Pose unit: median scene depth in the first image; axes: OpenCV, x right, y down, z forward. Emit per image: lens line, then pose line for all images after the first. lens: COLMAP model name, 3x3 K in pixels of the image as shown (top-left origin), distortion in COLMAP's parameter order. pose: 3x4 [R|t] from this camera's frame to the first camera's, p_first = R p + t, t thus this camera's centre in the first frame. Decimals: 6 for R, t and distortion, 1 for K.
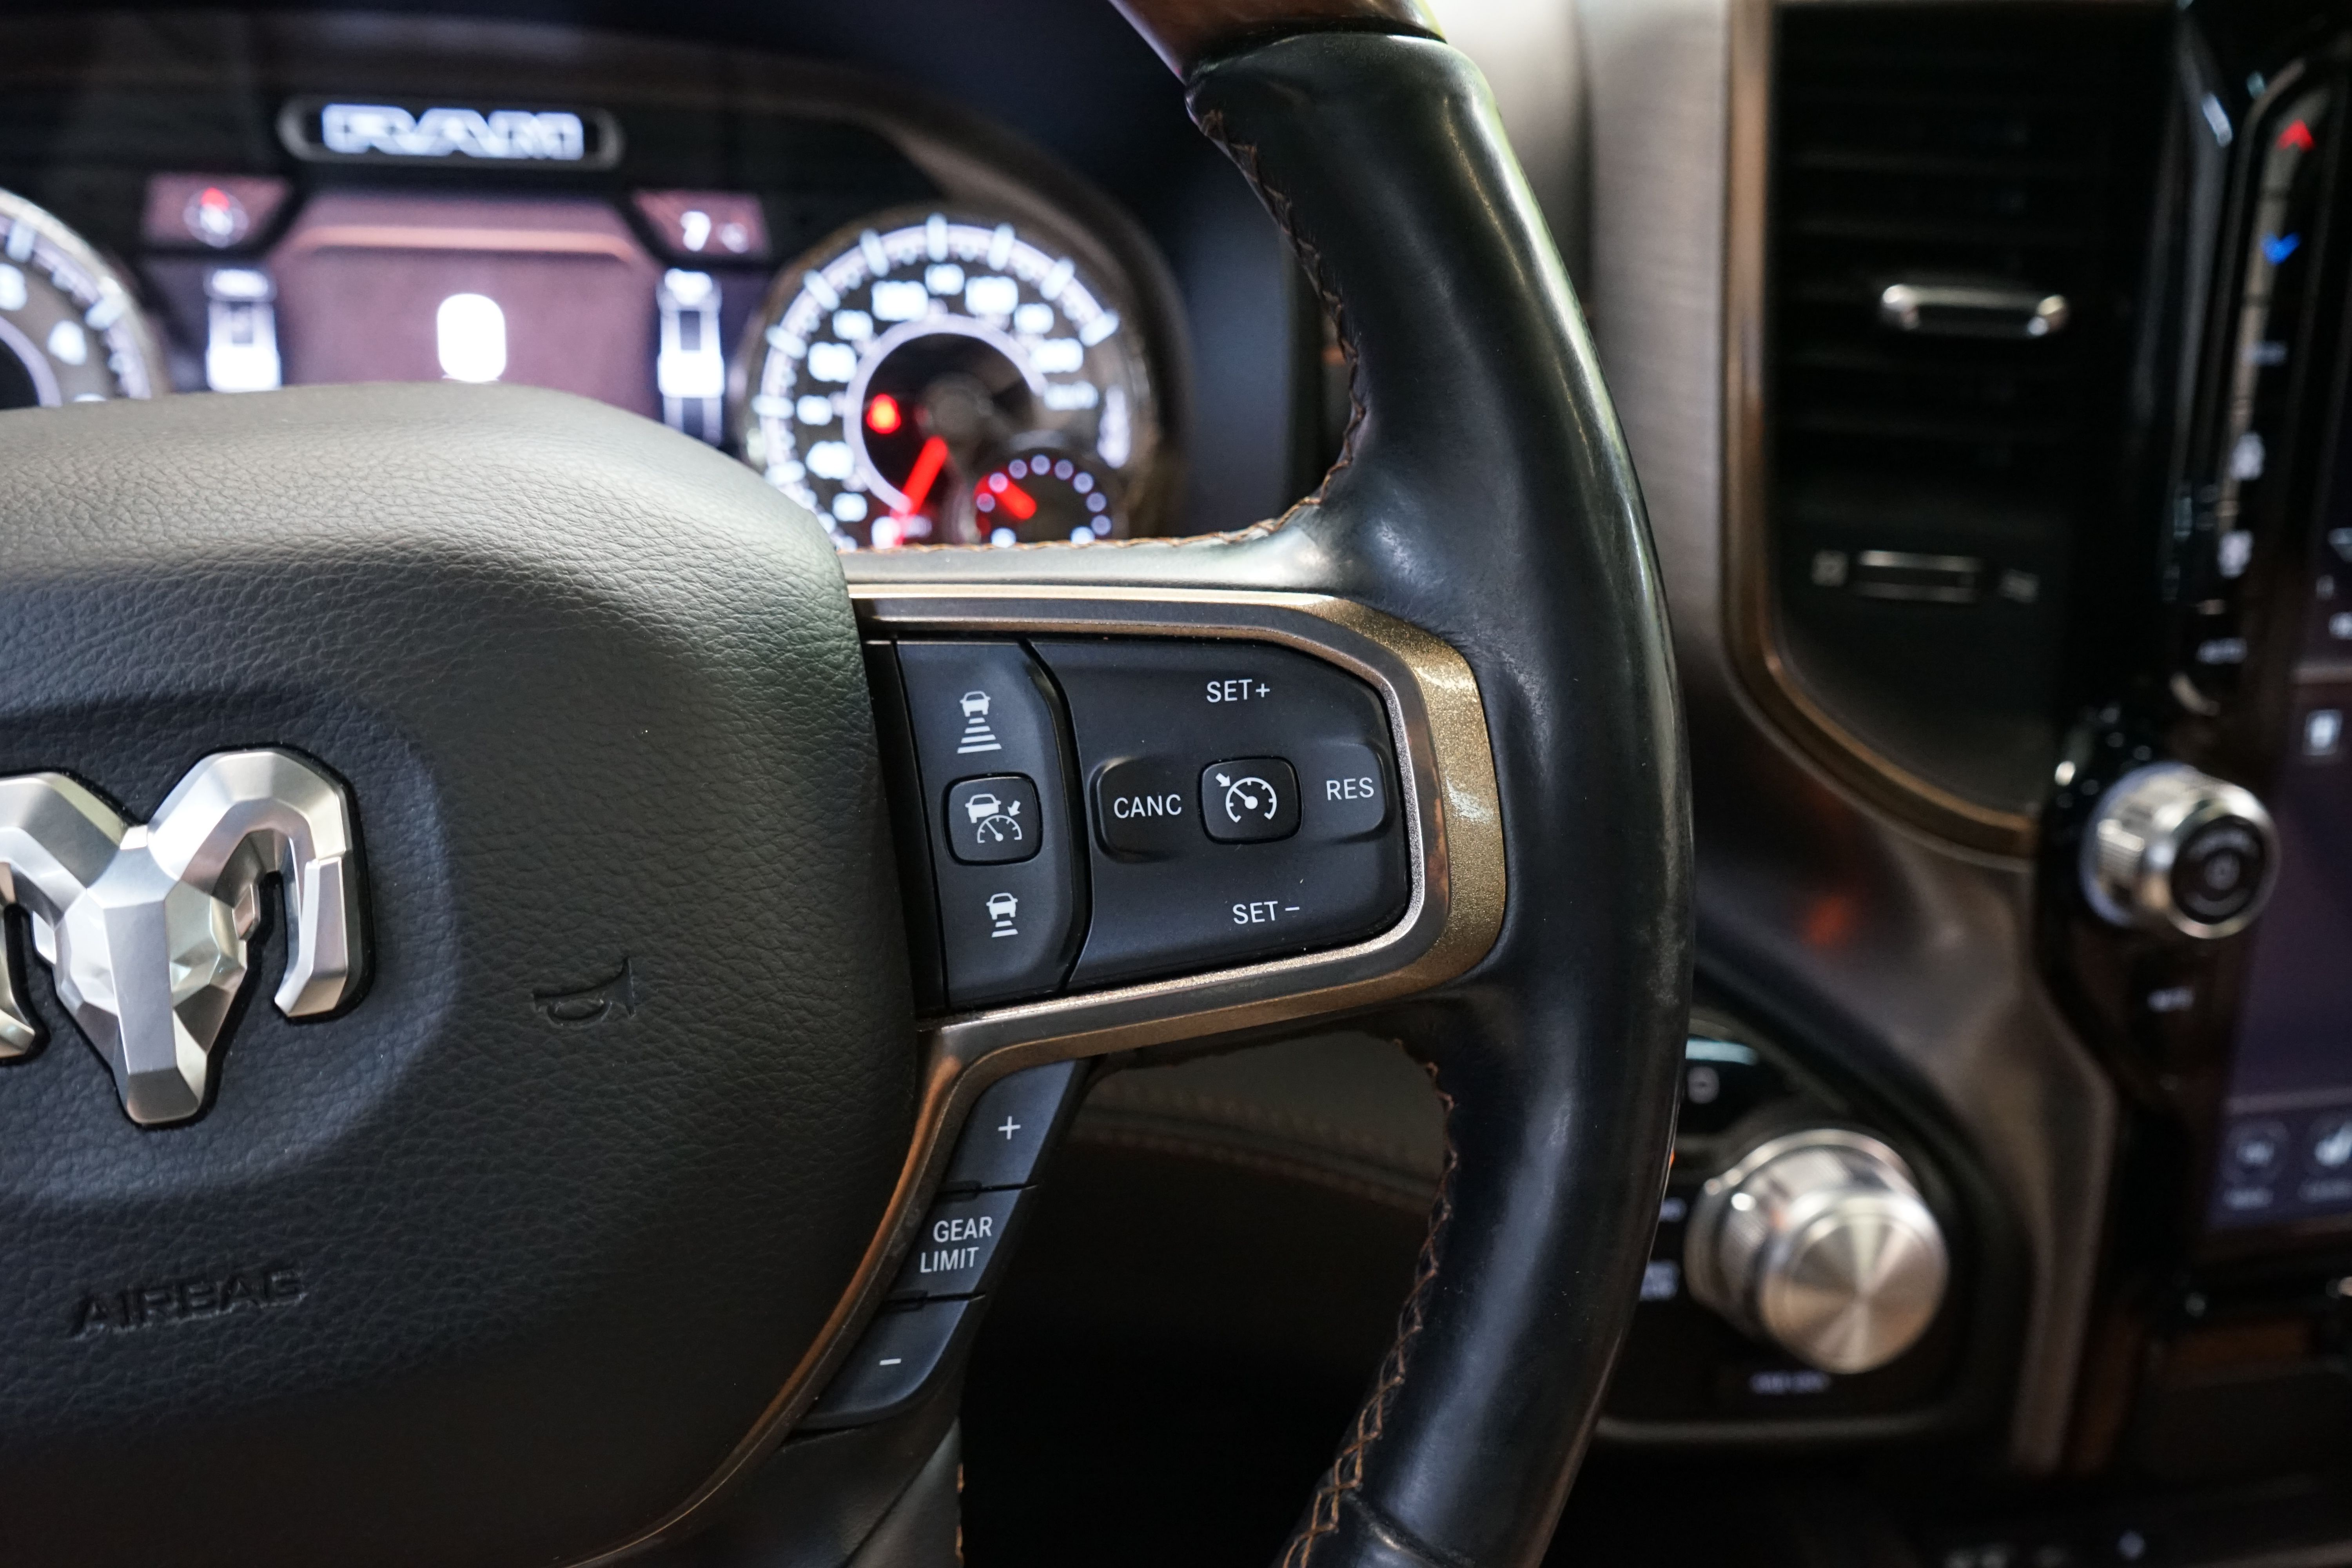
lens RADIAL K [[1901.5, 0, 1180.3], [0, 1901.5, 783.3], [0, 0, 1]] dist [-0.005671, -0.000102]
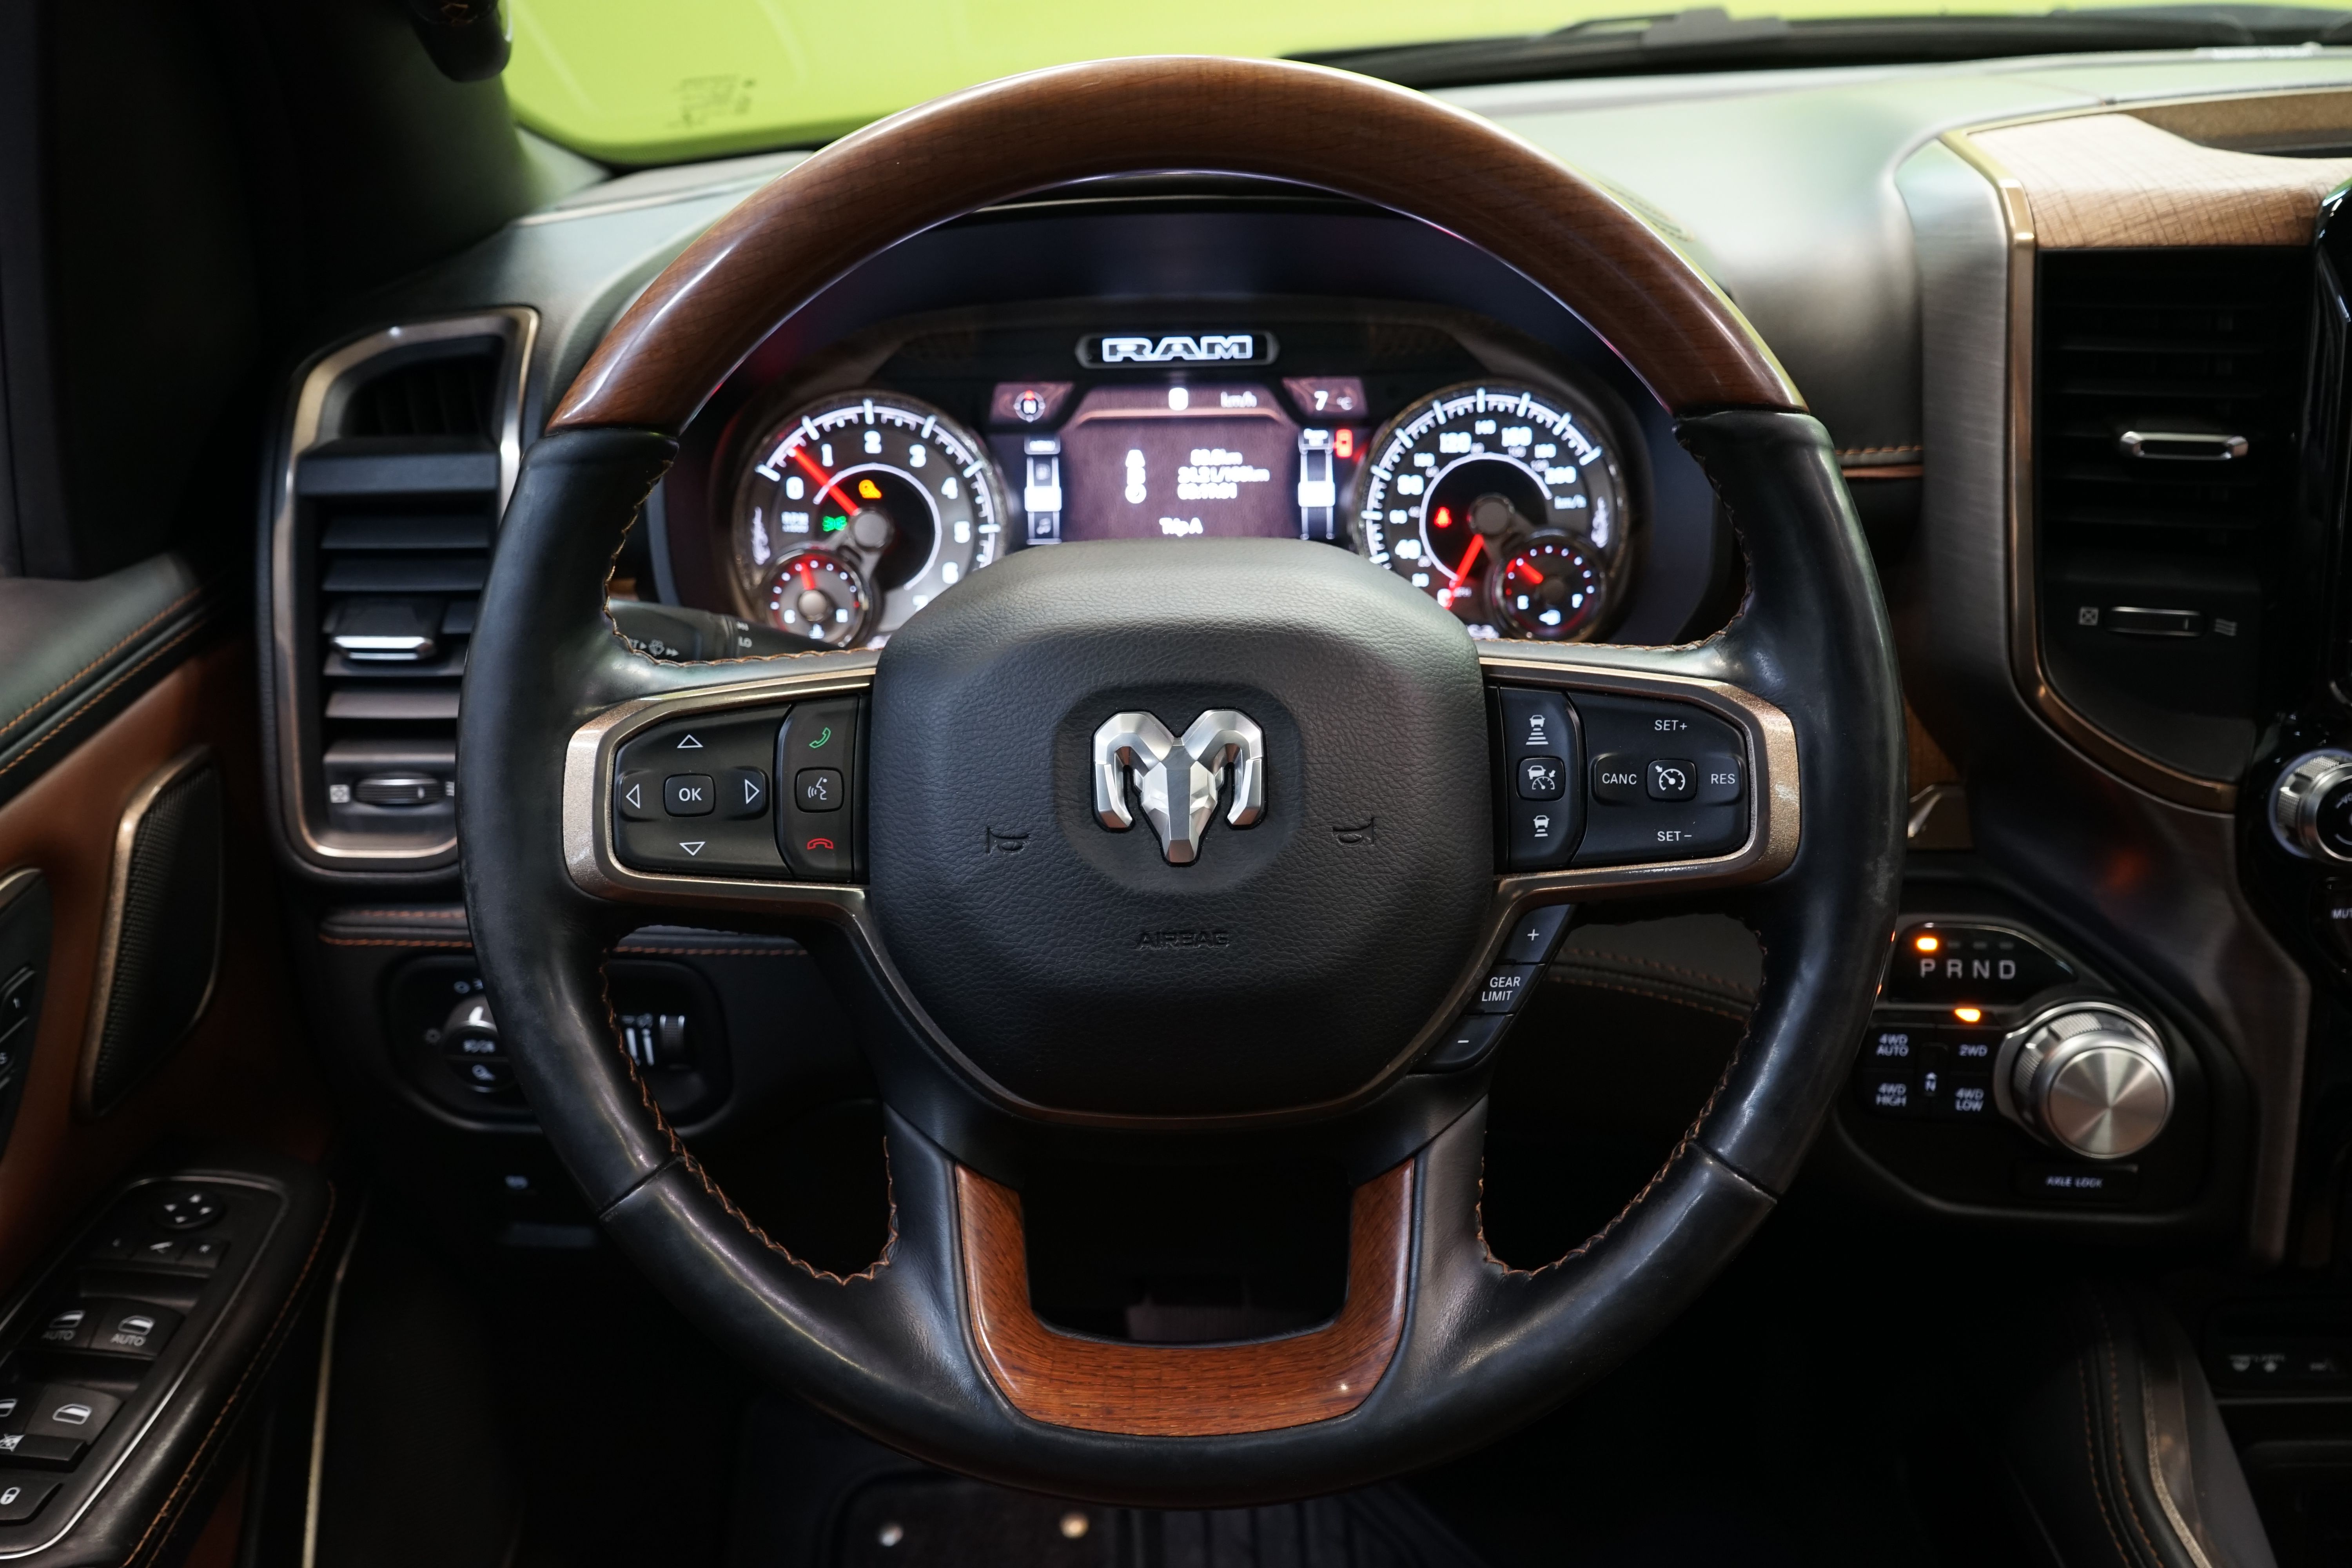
lens RADIAL K [[2121.1, 0, 1167.6], [0, 2121.1, 788.3], [0, 0, 1]] dist [-0.016390, 0.039505]
pose [[0.973482, 0.009280, -0.228576, 0.017250], [-0.016062, 0.999484, -0.027828, 0.072568], [0.228200, 0.030762, 0.973128, -0.705403]]
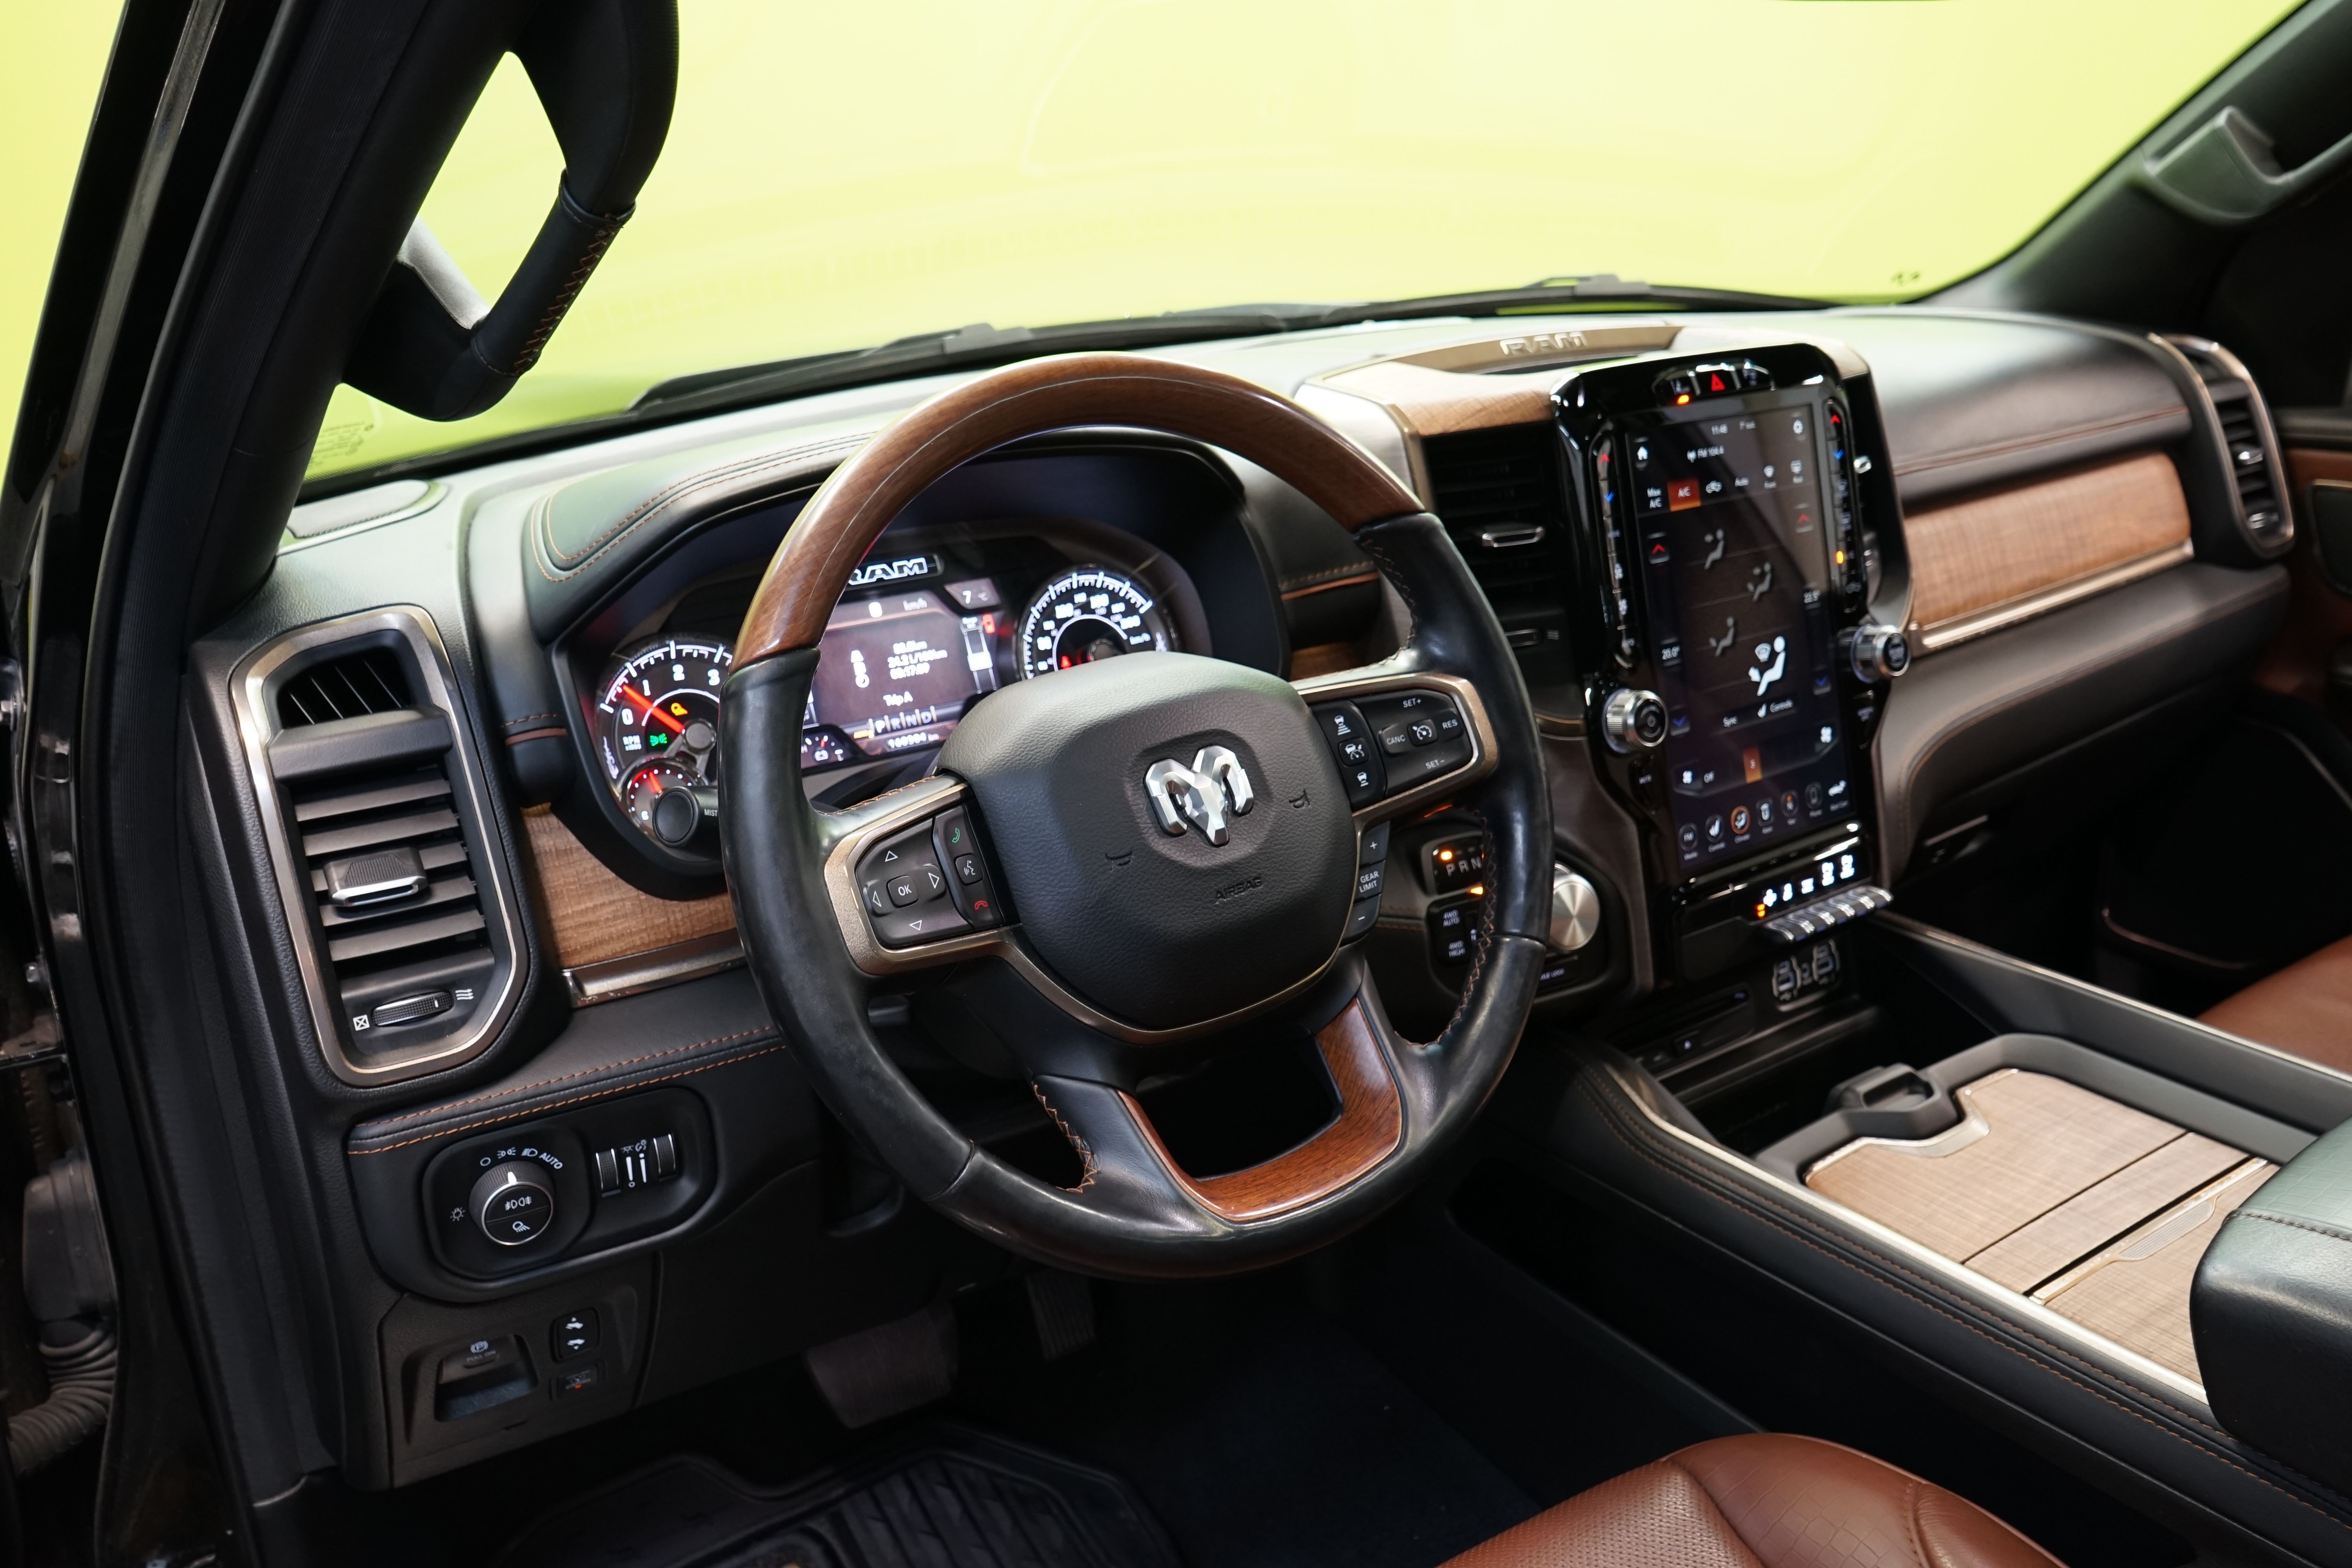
lens RADIAL K [[1901.5, 0, 1172.7], [0, 1901.5, 783.8], [0, 0, 1]] dist [-0.005671, -0.000102]
pose [[0.922475, -0.211064, 0.323251, -0.824332], [0.249574, 0.964858, -0.082224, 0.158253], [-0.294536, 0.156525, 0.942734, -1.129523]]
